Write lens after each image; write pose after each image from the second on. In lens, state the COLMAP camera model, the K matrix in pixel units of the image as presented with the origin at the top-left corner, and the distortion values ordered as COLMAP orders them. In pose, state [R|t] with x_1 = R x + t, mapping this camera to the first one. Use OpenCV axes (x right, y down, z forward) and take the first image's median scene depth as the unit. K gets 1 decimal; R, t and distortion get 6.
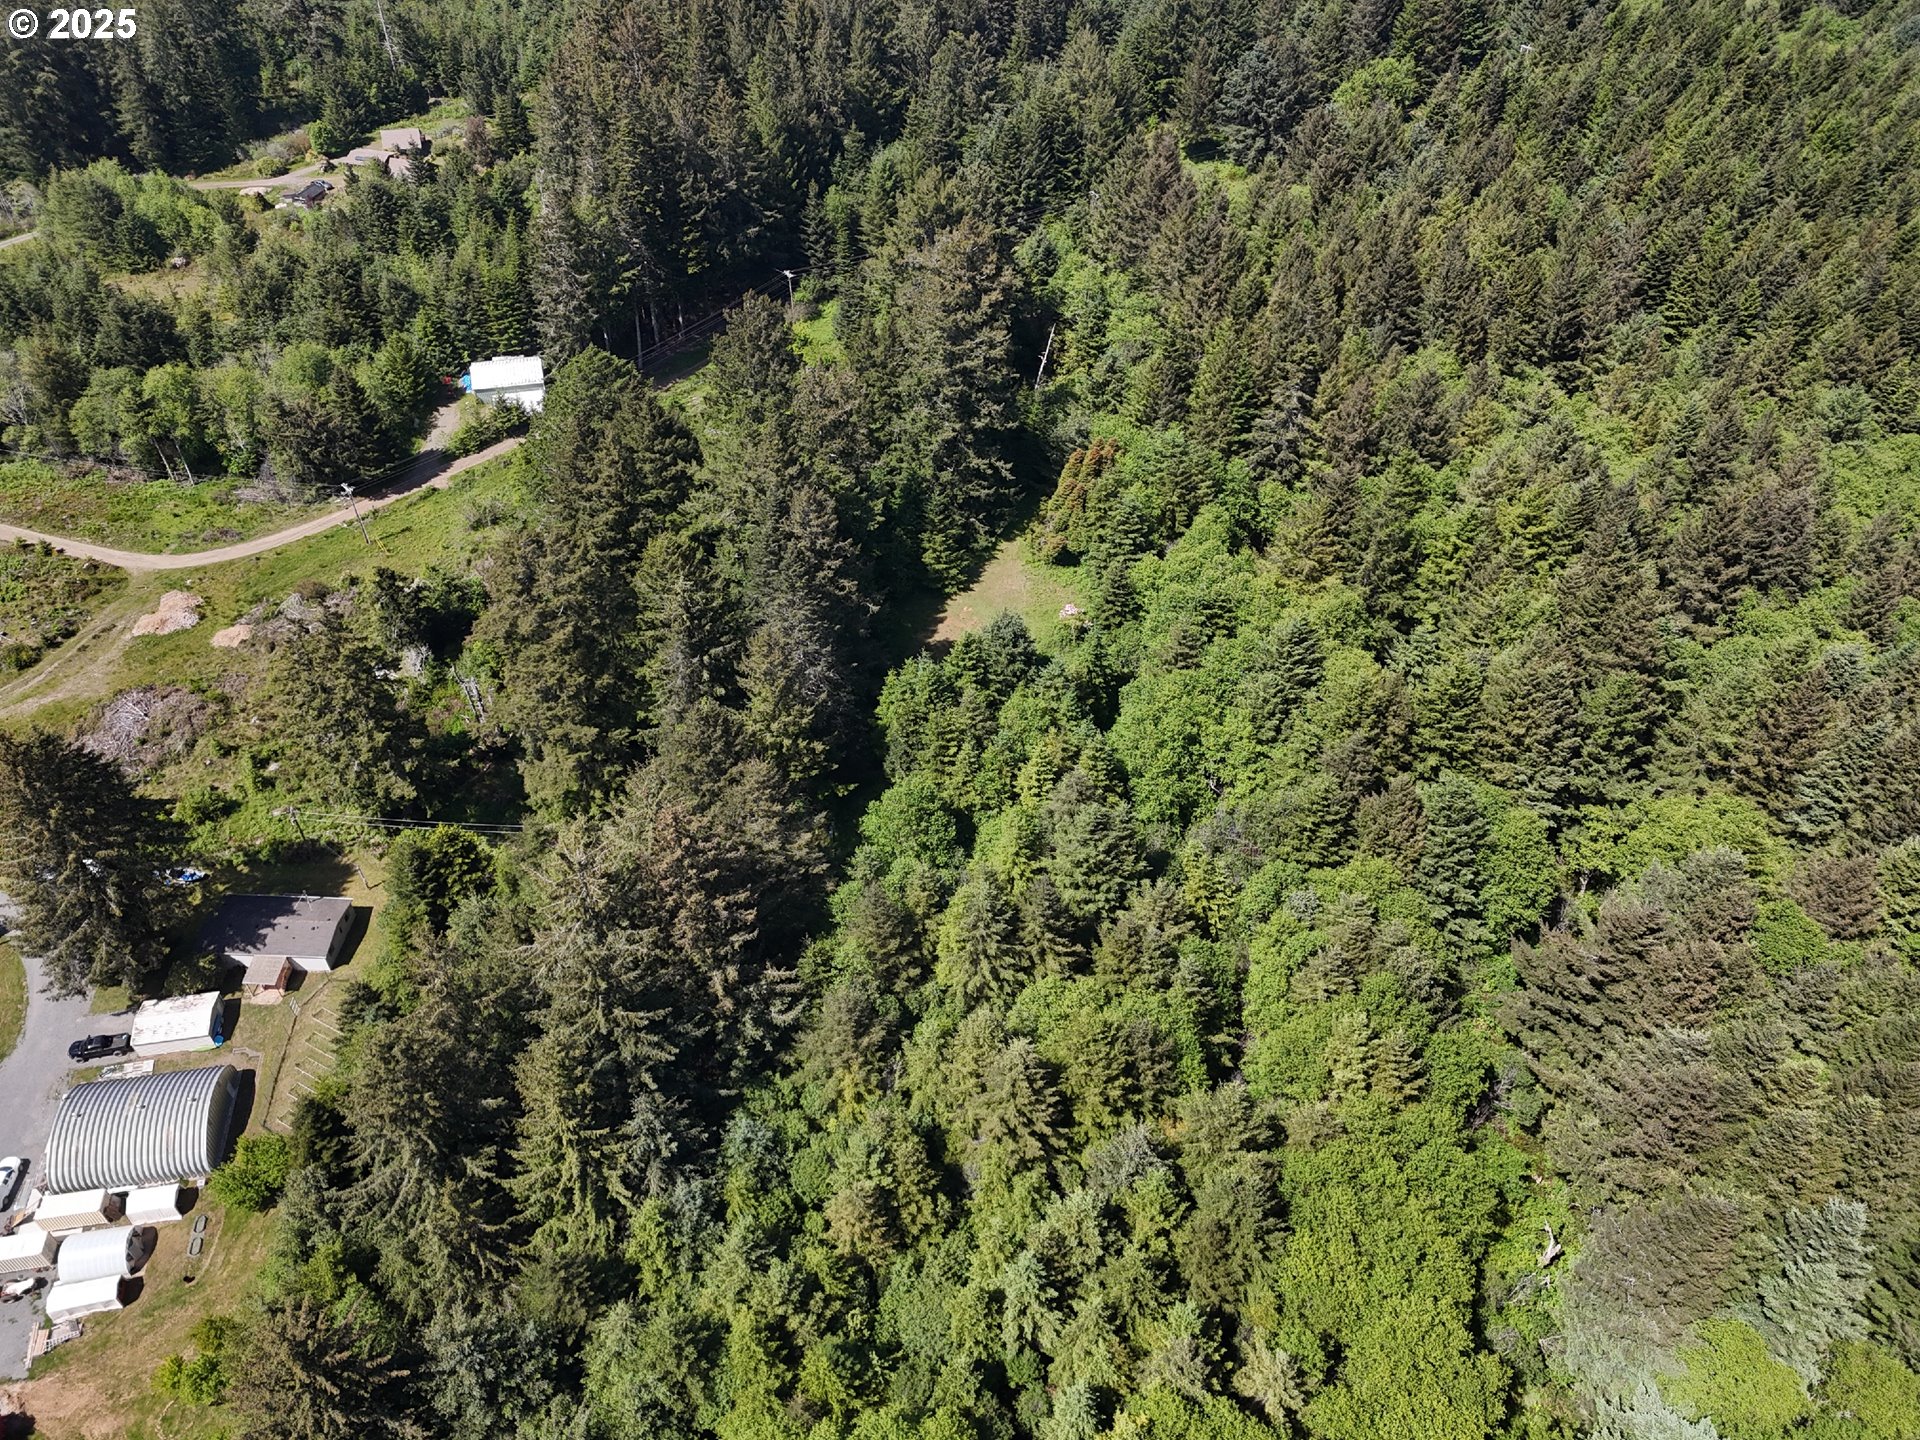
lens RADIAL K [[1402.8, 0, 960.0], [0, 1402.8, 720.0], [0, 0, 1]] dist [0.062034, -0.045752]
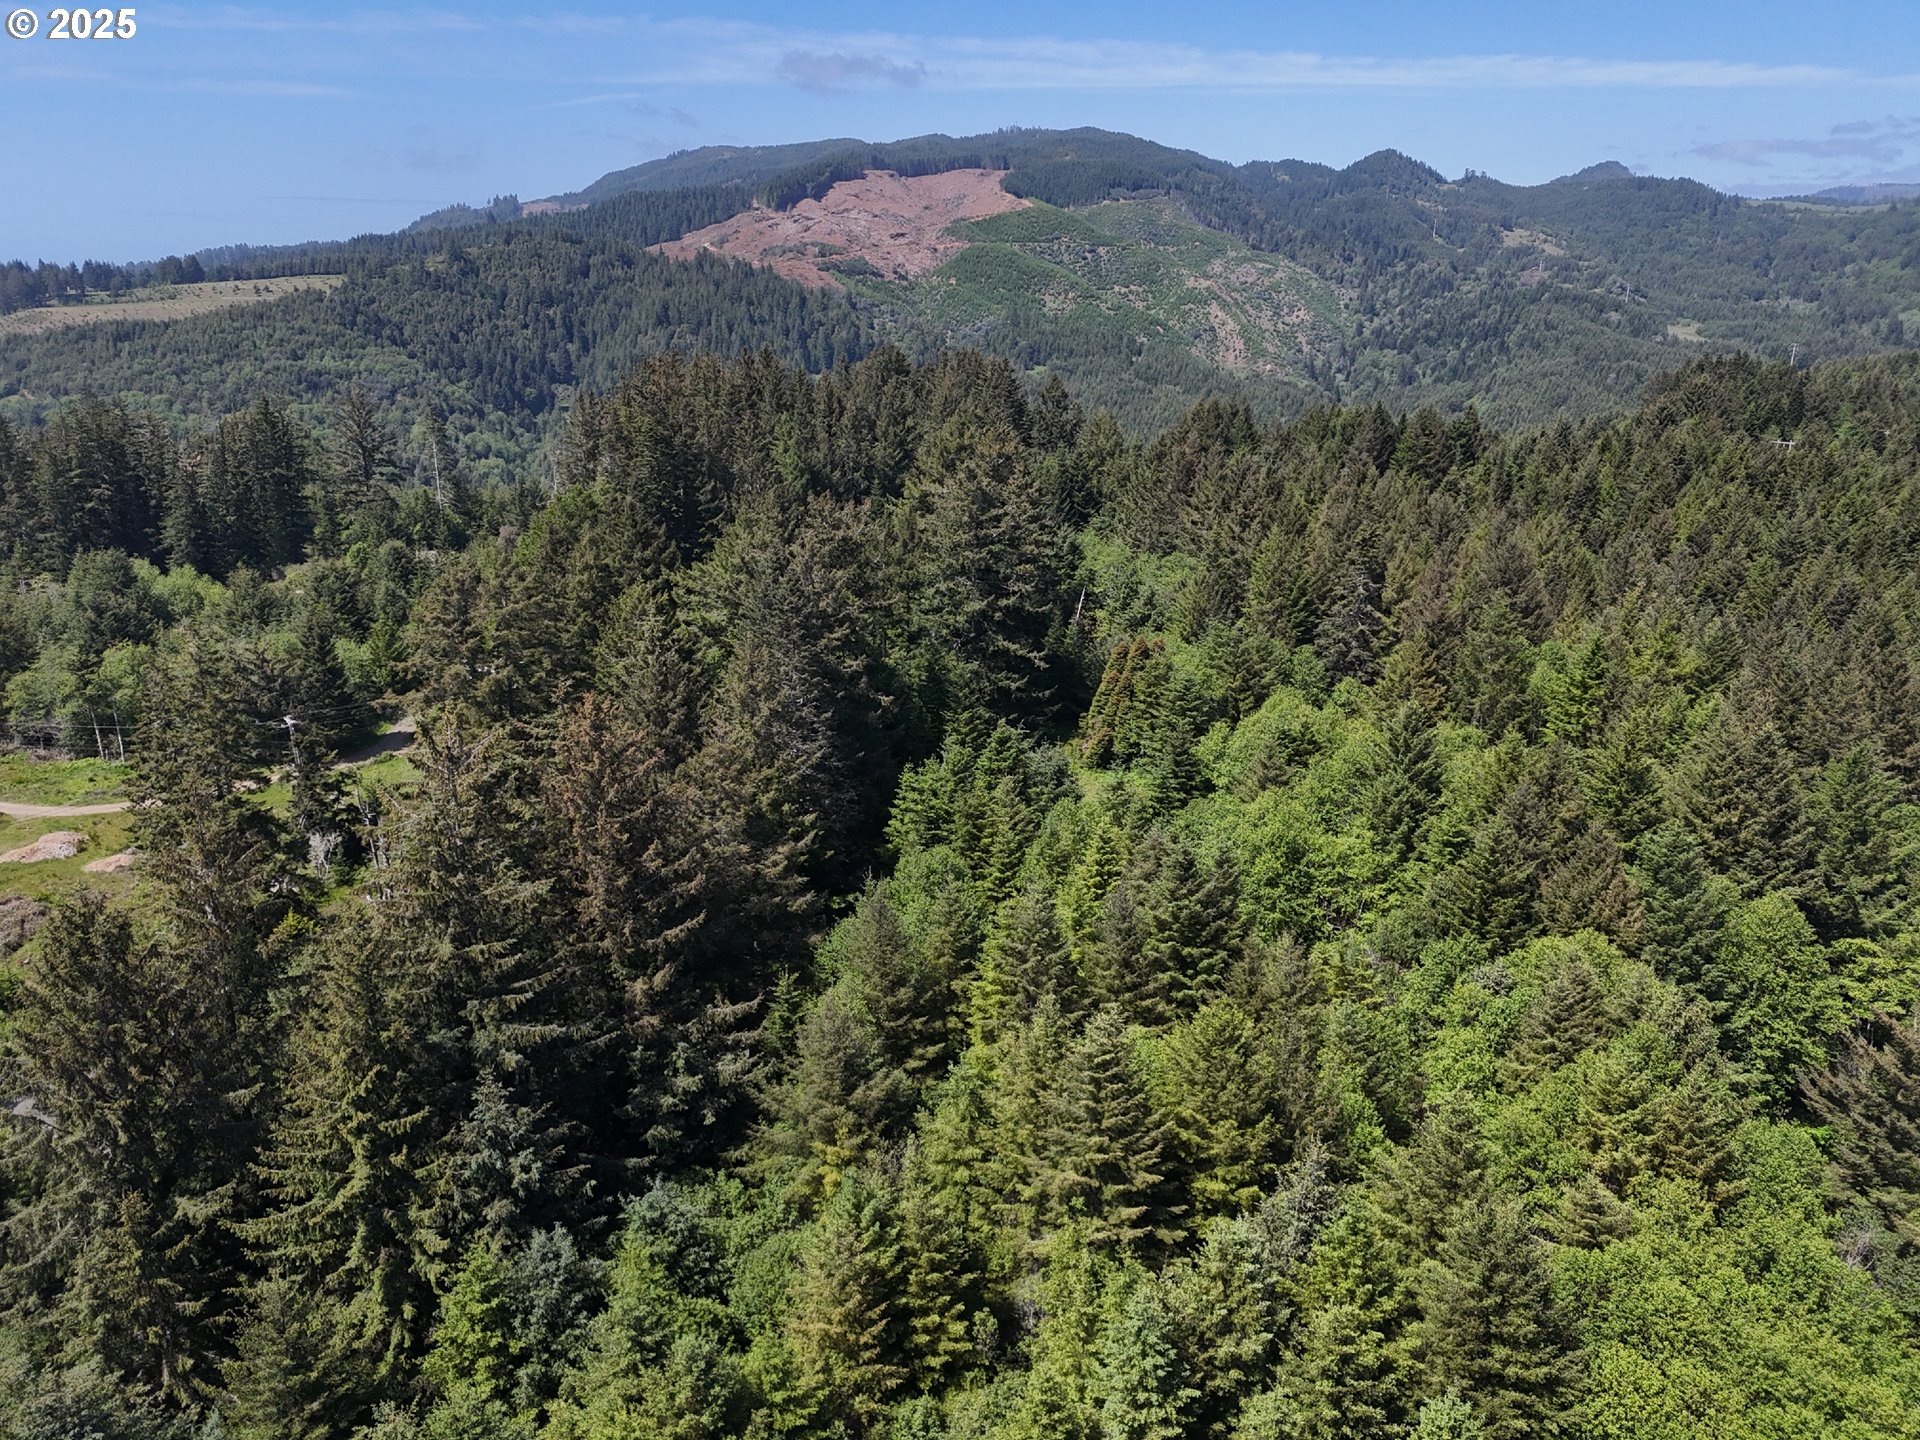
lens RADIAL K [[1402.8, 0, 960.0], [0, 1402.8, 720.0], [0, 0, 1]] dist [0.062034, -0.045752]
pose [[0.999940, -0.006540, -0.008822, -0.011457], [0.002032, 0.899652, -0.436604, 0.285012], [0.010792, 0.436560, 0.899611, 0.275561]]
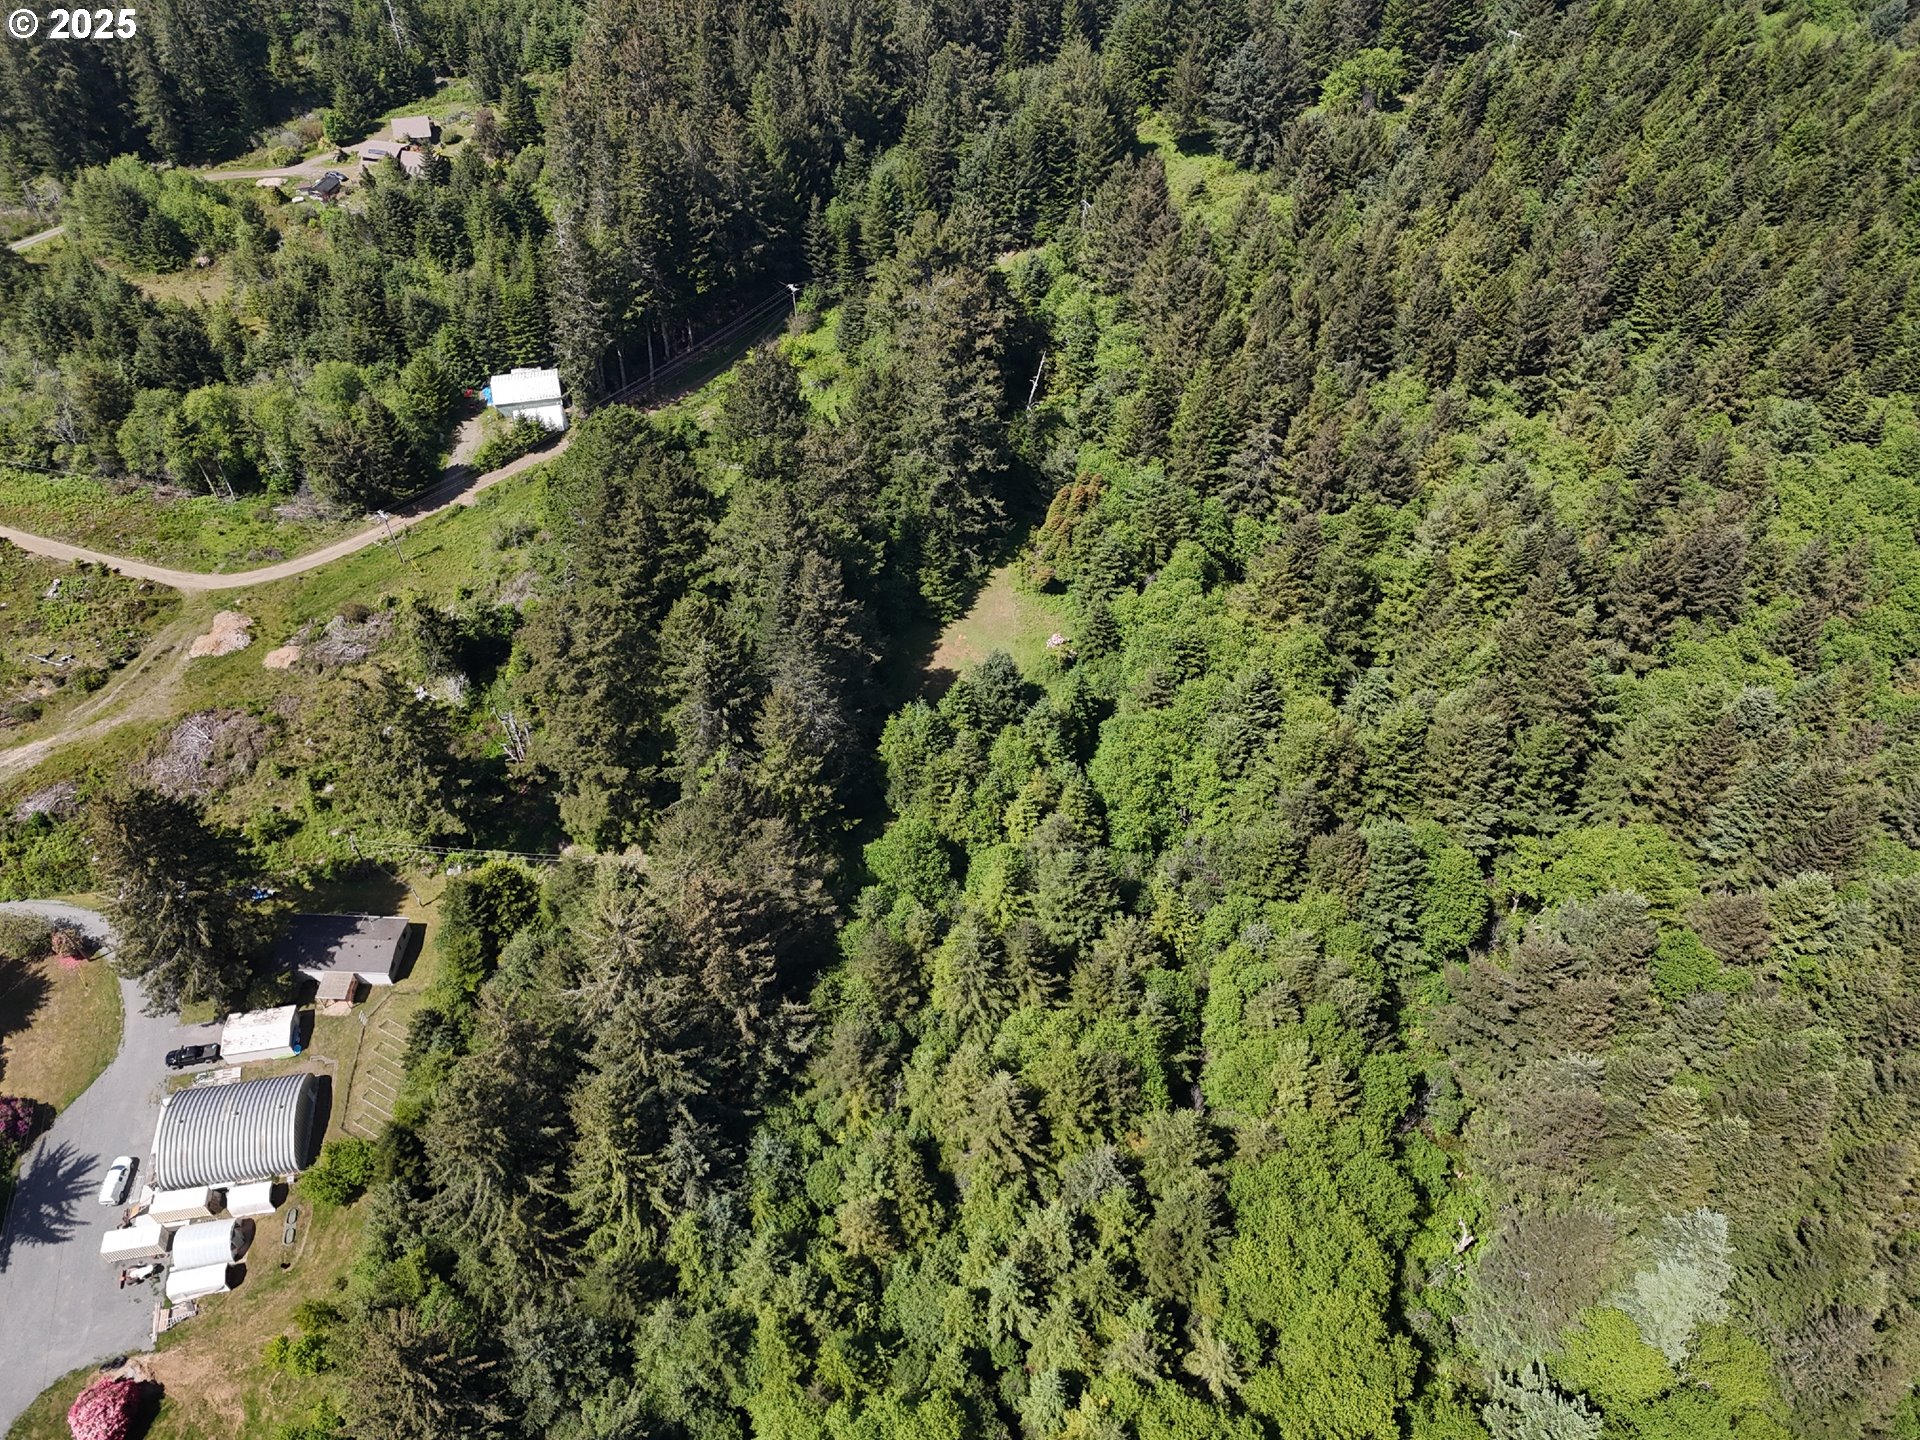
lens RADIAL K [[1402.8, 0, 960.0], [0, 1402.8, 720.0], [0, 0, 1]] dist [0.062034, -0.045752]
pose [[1.000000, 0.000966, 0.000258, 0.004266], [-0.000981, 0.997704, 0.067725, -0.105749], [-0.000192, -0.067726, 0.997704, -0.100963]]
